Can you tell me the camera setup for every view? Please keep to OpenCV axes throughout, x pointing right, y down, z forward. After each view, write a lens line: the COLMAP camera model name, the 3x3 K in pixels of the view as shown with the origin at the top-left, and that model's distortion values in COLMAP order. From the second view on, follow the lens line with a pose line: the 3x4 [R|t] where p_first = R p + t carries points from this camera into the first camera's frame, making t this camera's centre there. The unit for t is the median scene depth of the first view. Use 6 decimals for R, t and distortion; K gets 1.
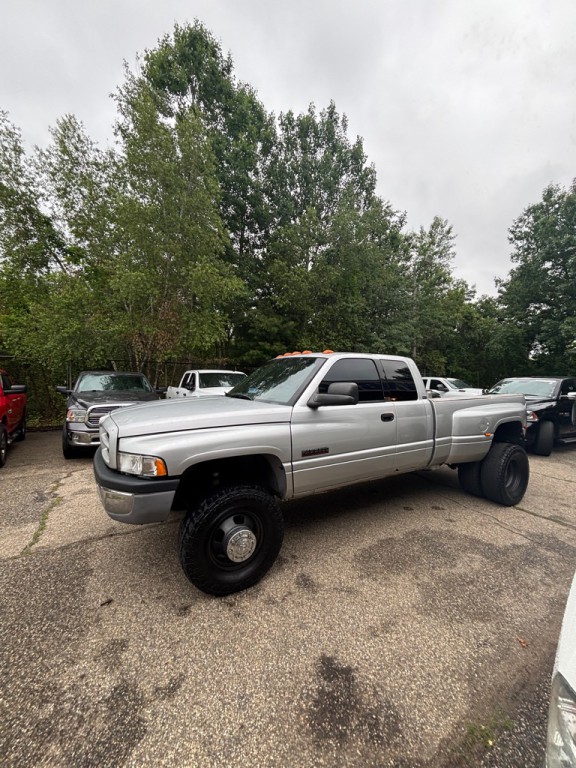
lens RADIAL K [[308.3, 0, 287.7], [0, 308.3, 381.2], [0, 0, 1]] dist [-0.002112, 0.001233]
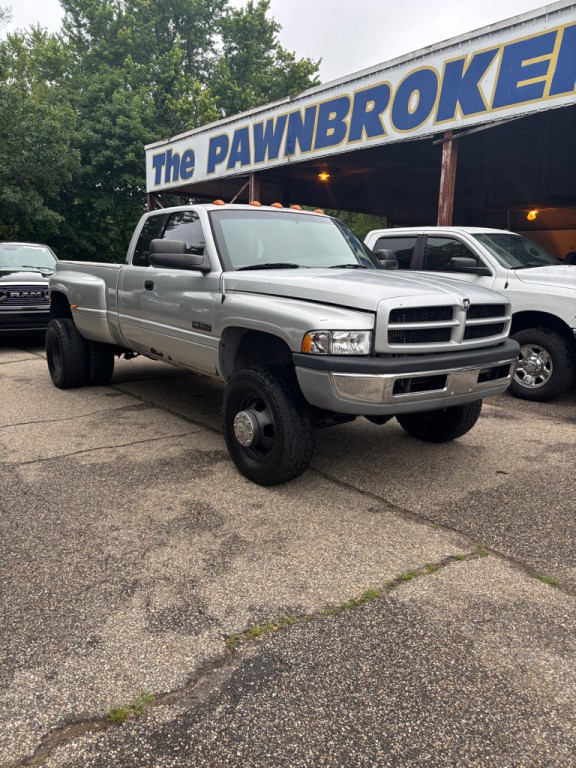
lens RADIAL K [[578.6, 0, 293.2], [0, 578.6, 382.2], [0, 0, 1]] dist [0.040802, -0.042217]
pose [[-0.100112, -0.211584, 0.972219, -1.361208], [-0.009099, 0.977282, 0.211749, 0.023948], [-0.994935, 0.012352, -0.099763, 1.102963]]
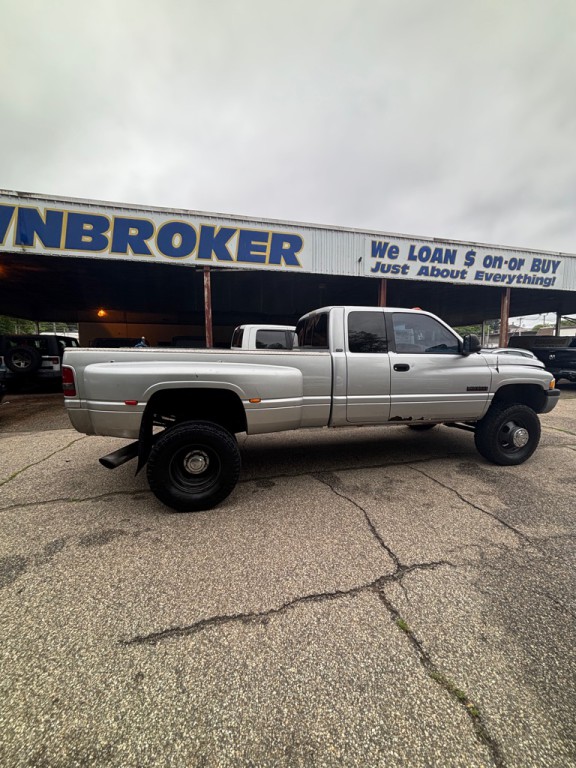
lens RADIAL K [[308.3, 0, 287.5], [0, 308.3, 384.2], [0, 0, 1]] dist [-0.002112, 0.001233]
pose [[-0.953437, -0.055444, 0.296451, 0.064576], [-0.015634, 0.990721, 0.135010, 0.023832], [-0.301186, 0.124089, -0.945457, 2.253040]]
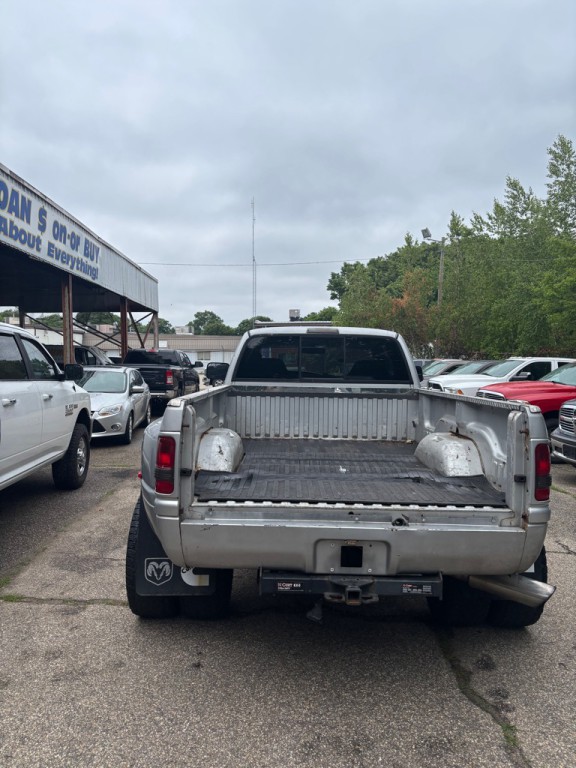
lens RADIAL K [[578.6, 0, 285.7], [0, 578.6, 381.9], [0, 0, 1]] dist [0.040802, -0.042217]
pose [[-0.513112, 0.009365, -0.858271, 1.549026], [-0.031857, 0.999044, 0.029946, 0.003857], [0.857730, 0.042708, -0.512323, 1.809687]]
